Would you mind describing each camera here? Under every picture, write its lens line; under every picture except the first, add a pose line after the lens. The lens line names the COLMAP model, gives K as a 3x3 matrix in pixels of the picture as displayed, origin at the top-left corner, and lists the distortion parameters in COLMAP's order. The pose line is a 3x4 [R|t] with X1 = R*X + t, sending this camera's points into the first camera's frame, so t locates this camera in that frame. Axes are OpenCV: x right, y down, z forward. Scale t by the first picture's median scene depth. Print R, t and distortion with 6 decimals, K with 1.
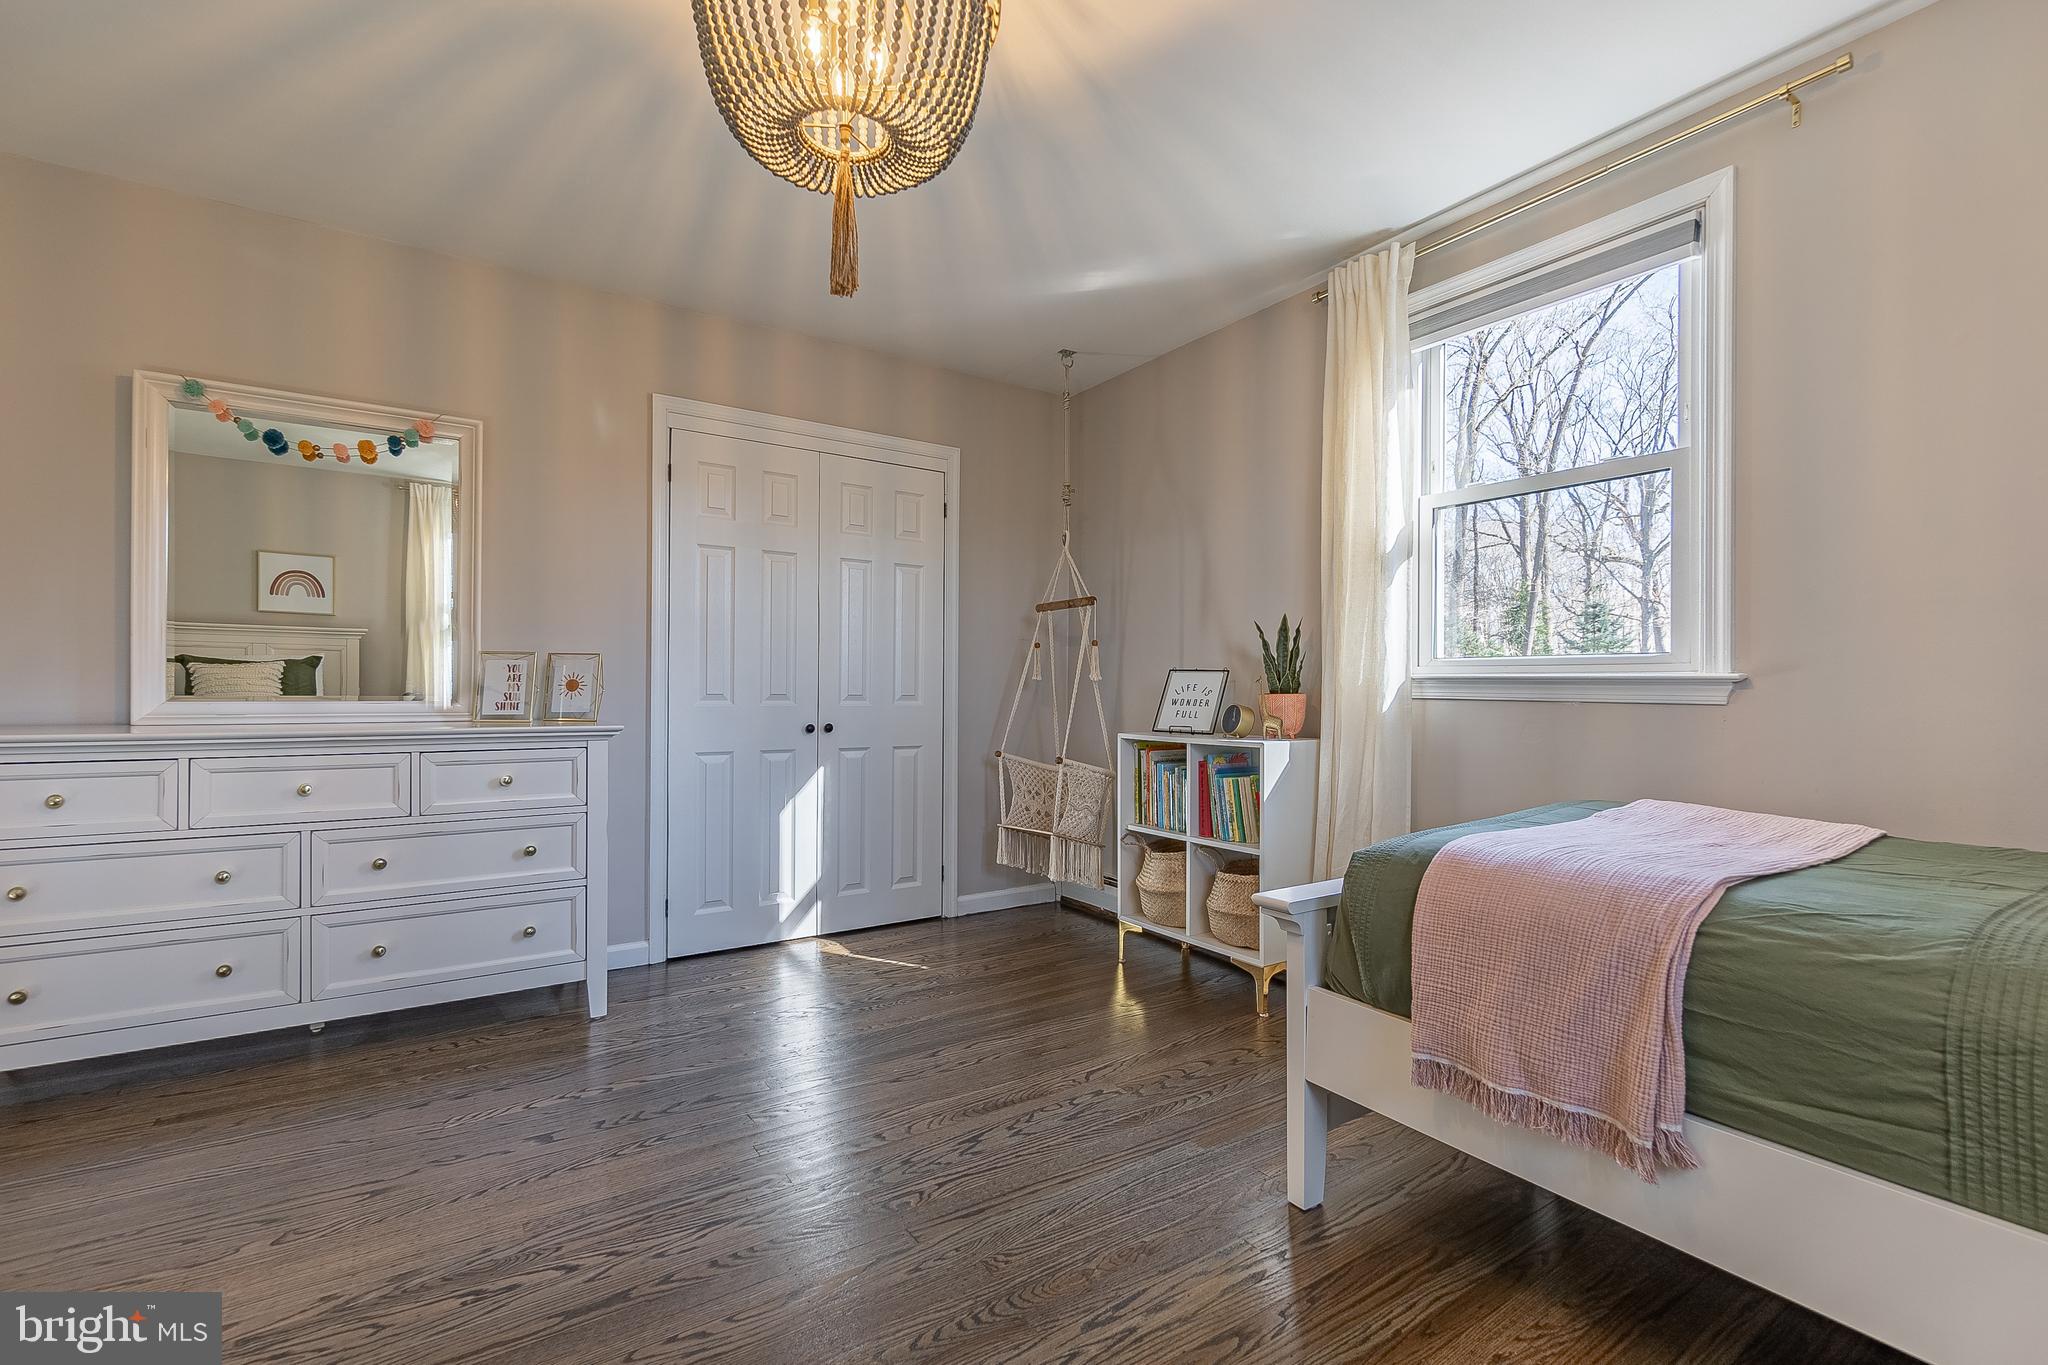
lens RADIAL K [[896.0, 0, 1020.1], [0, 896.0, 688.7], [0, 0, 1]] dist [-0.000491, -0.000208]
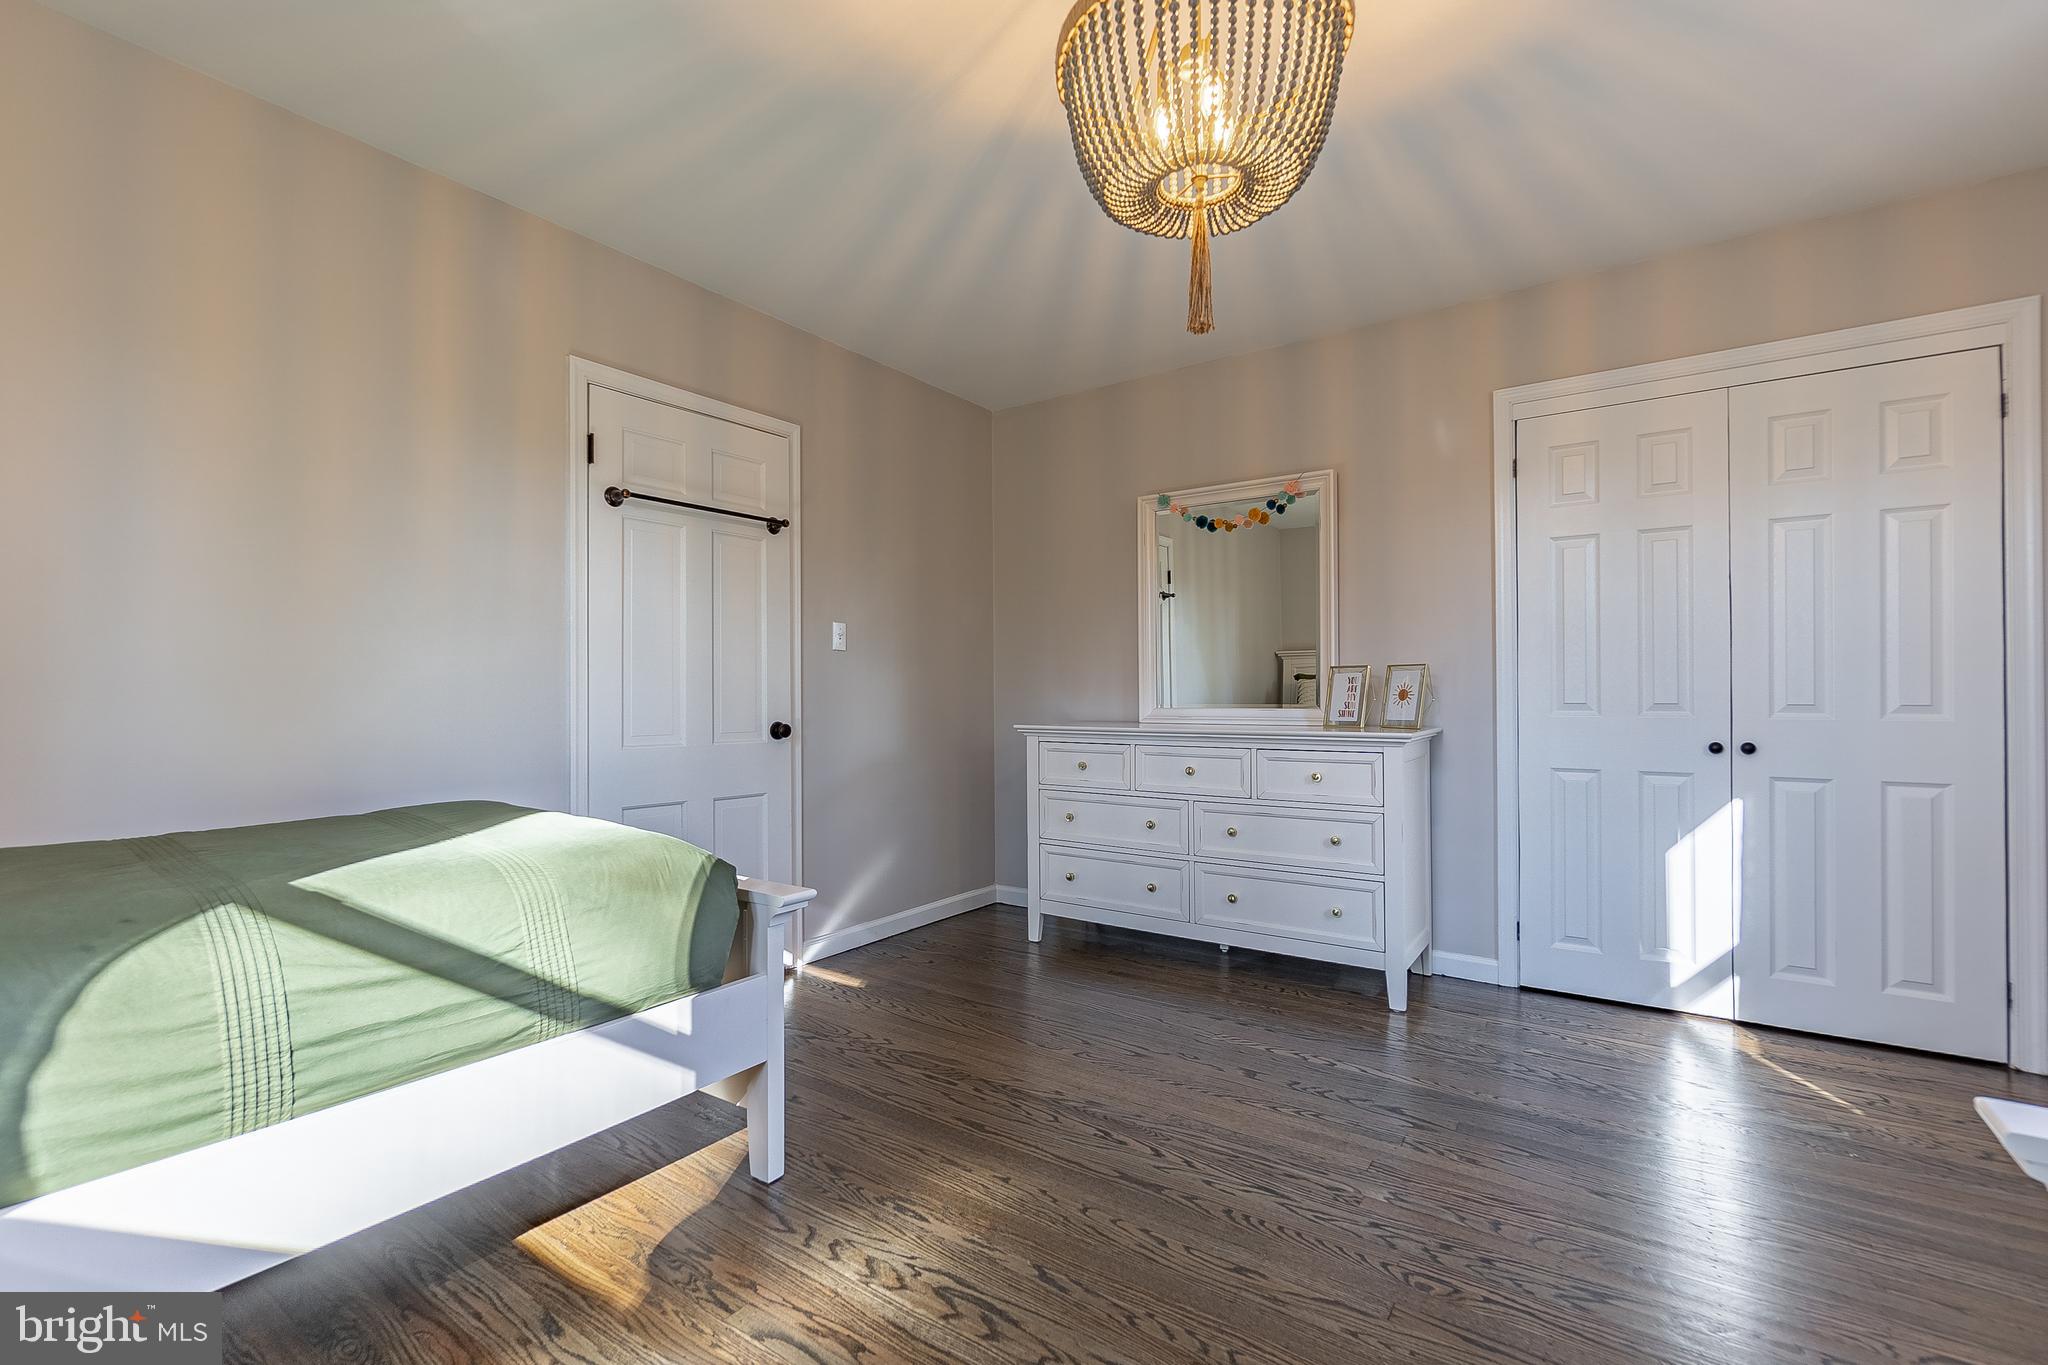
lens RADIAL K [[895.3, 0, 1004.0], [0, 895.3, 689.3], [0, 0, 1]] dist [0.002084, 0.000175]
pose [[0.355890, -0.013285, -0.934433, 0.336365], [0.005243, 0.999912, -0.012219, 0.000265], [0.934513, -0.000550, 0.355928, 0.185412]]
